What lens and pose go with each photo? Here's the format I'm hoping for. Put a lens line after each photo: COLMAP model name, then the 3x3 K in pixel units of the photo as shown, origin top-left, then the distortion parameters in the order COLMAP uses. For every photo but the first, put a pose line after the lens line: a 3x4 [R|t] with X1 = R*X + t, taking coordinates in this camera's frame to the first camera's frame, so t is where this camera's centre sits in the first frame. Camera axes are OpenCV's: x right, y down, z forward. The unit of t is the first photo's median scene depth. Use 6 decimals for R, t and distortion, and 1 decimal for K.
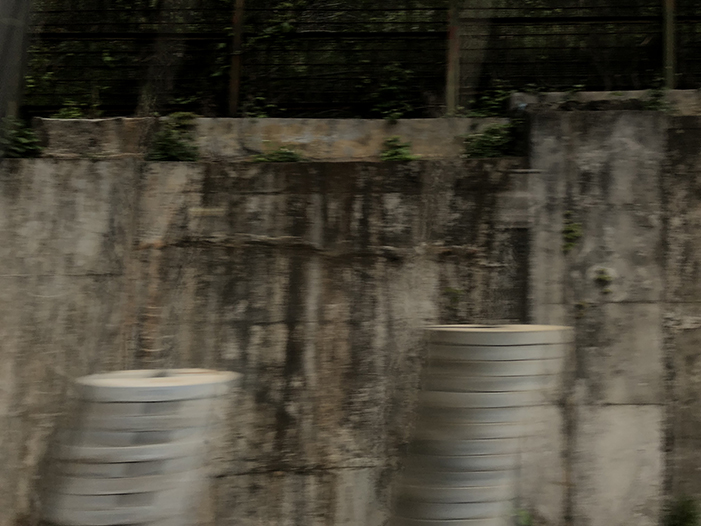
lens RADIAL K [[570.2, 0, 355.9], [0, 570.2, 257.6], [0, 0, 1]] dist [0.083378, -0.066869]
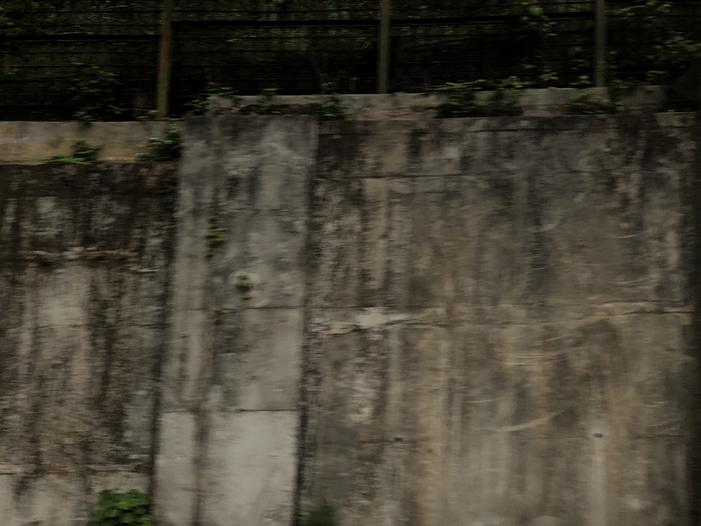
lens RADIAL K [[570.2, 0, 354.4], [0, 570.2, 269.7], [0, 0, 1]] dist [0.083378, -0.066869]
pose [[0.999625, 0.001228, -0.027356, 0.631073], [-0.000856, 0.999907, 0.013609, -0.002491], [0.027370, -0.013581, 0.999533, 0.018539]]
